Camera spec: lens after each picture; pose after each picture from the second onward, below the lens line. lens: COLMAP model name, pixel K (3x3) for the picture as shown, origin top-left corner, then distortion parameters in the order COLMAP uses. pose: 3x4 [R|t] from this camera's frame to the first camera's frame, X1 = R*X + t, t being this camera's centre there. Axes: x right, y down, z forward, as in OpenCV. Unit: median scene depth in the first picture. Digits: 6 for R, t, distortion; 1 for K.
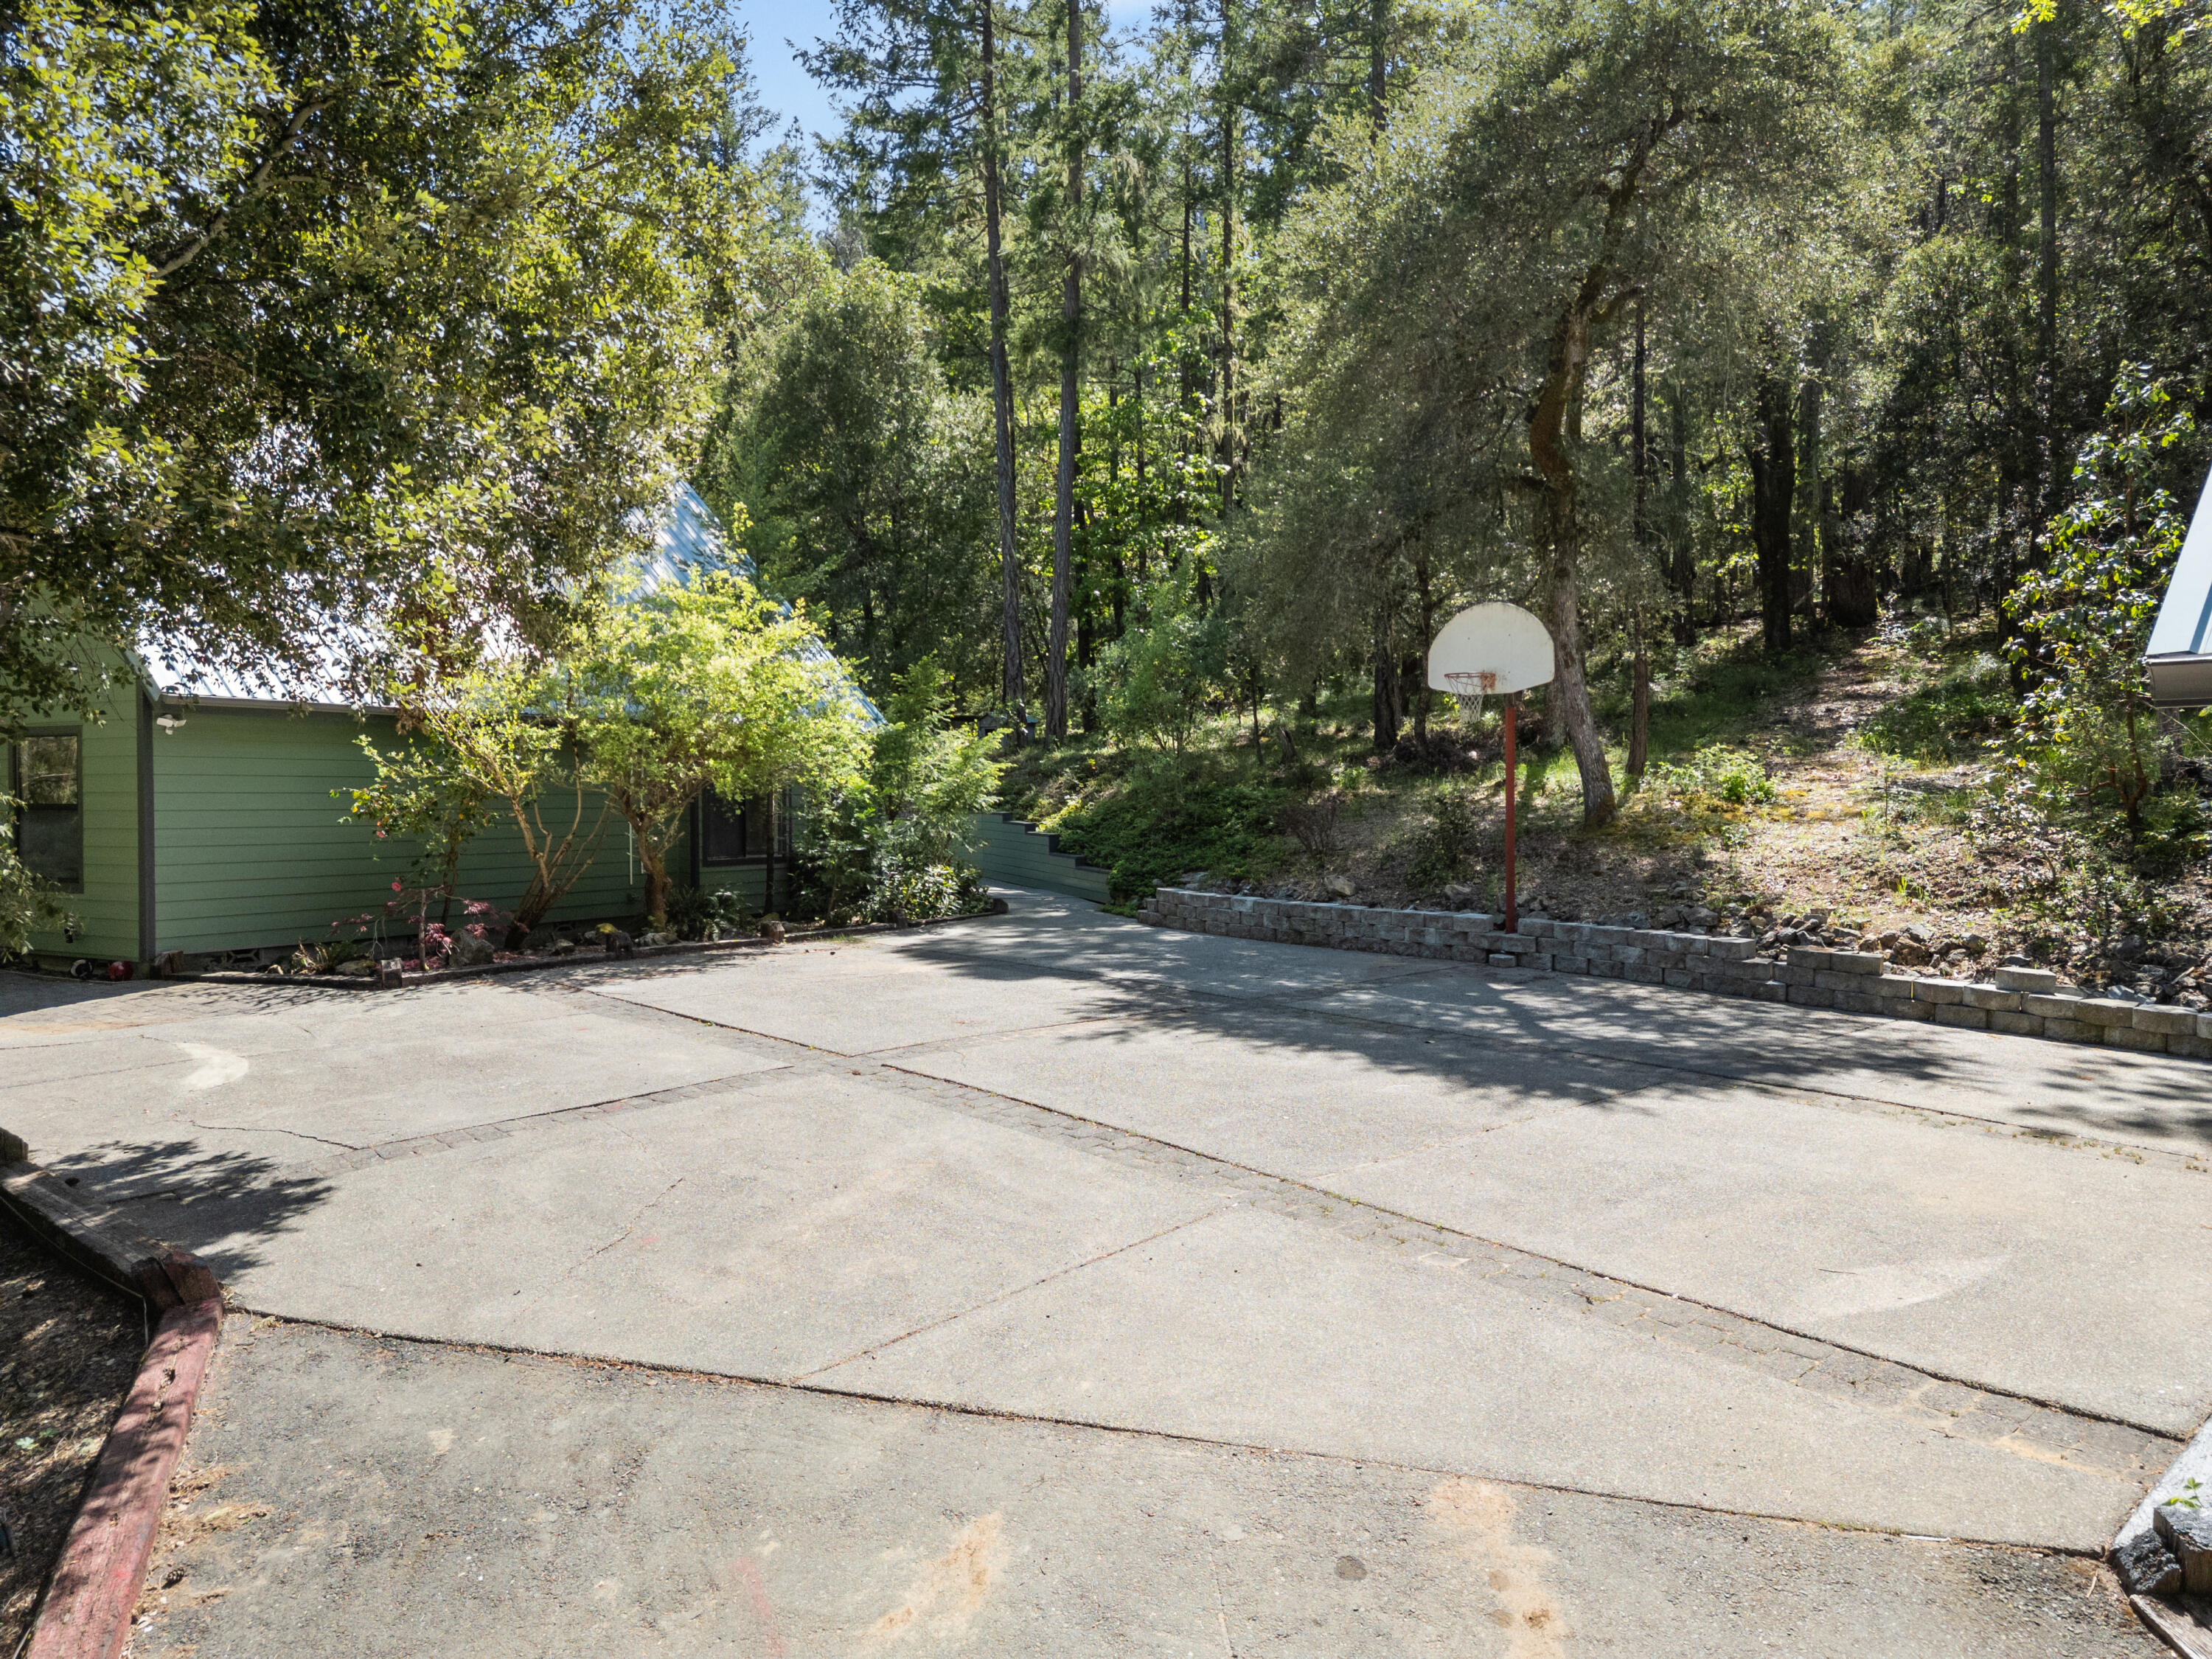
lens RADIAL K [[1539.1, 0, 1106.6], [0, 1539.1, 825.2], [0, 0, 1]] dist [0.014111, -0.000313]
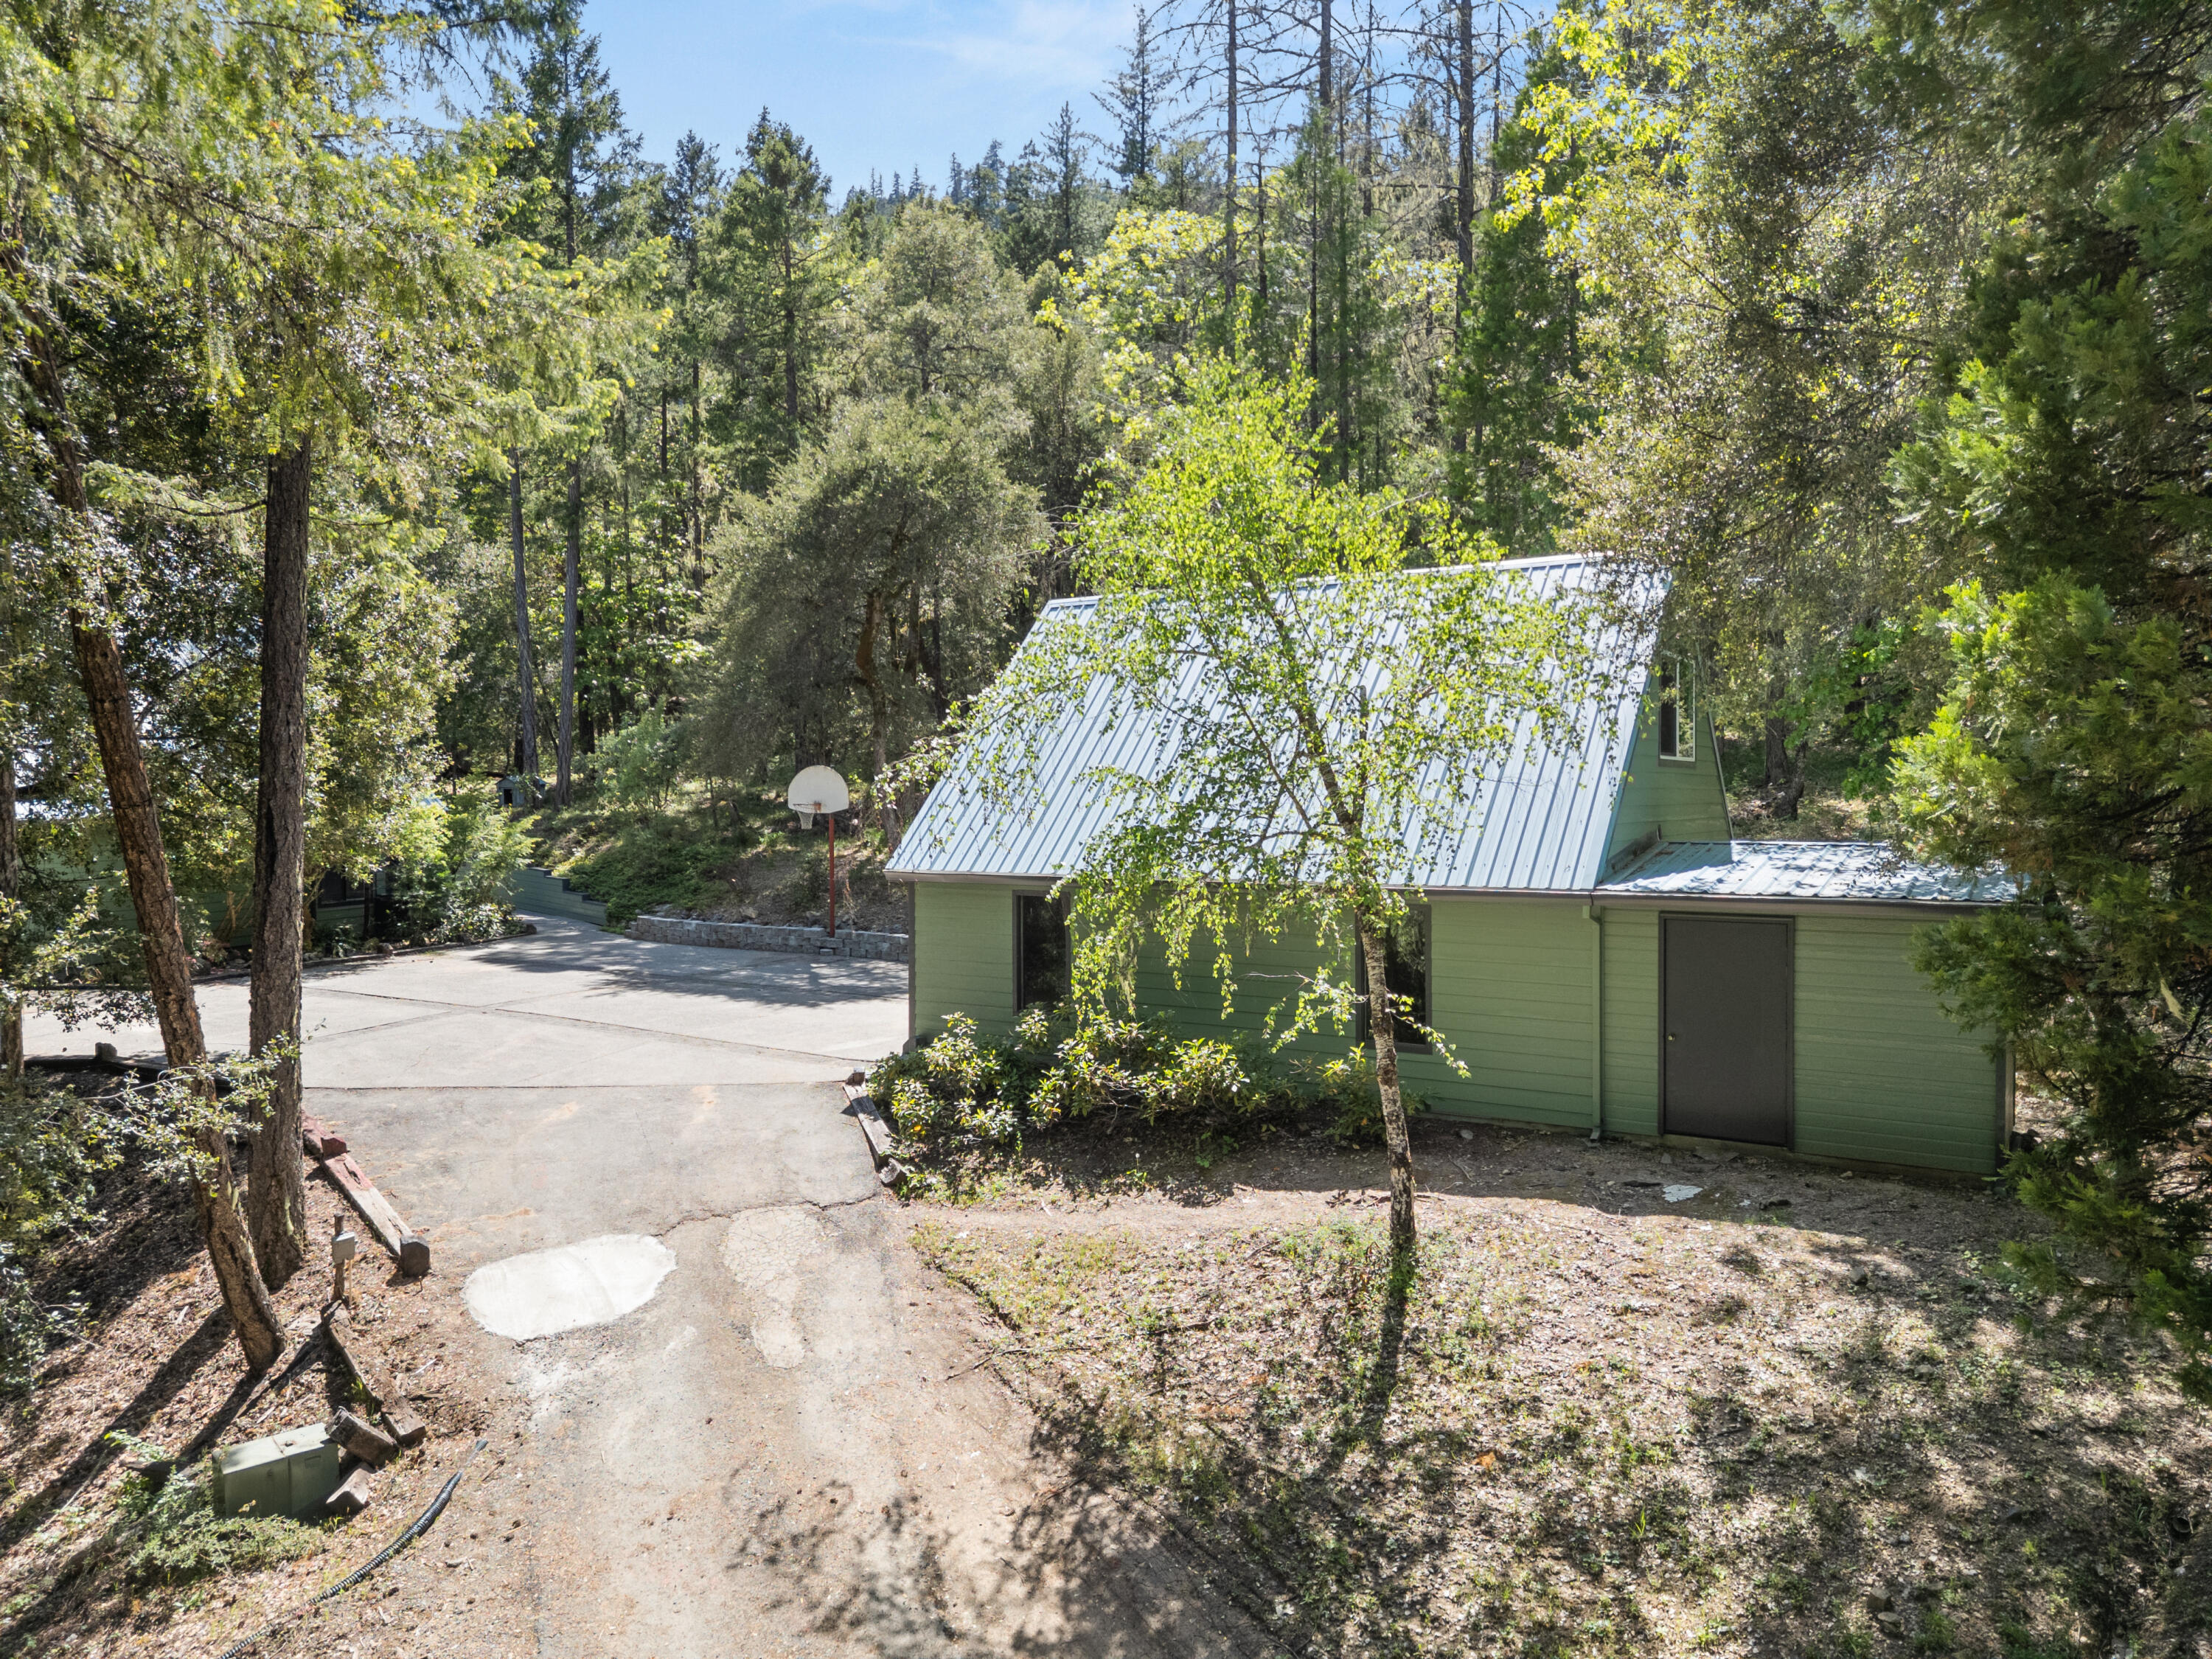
lens RADIAL K [[1539.1, 0, 1108.5], [0, 1539.1, 833.6], [0, 0, 1]] dist [0.014111, -0.000313]
pose [[0.950379, -0.006312, 0.311032, 0.000114], [0.005795, 0.999980, 0.002588, -0.045959], [-0.311042, -0.000657, 0.950396, -0.677556]]
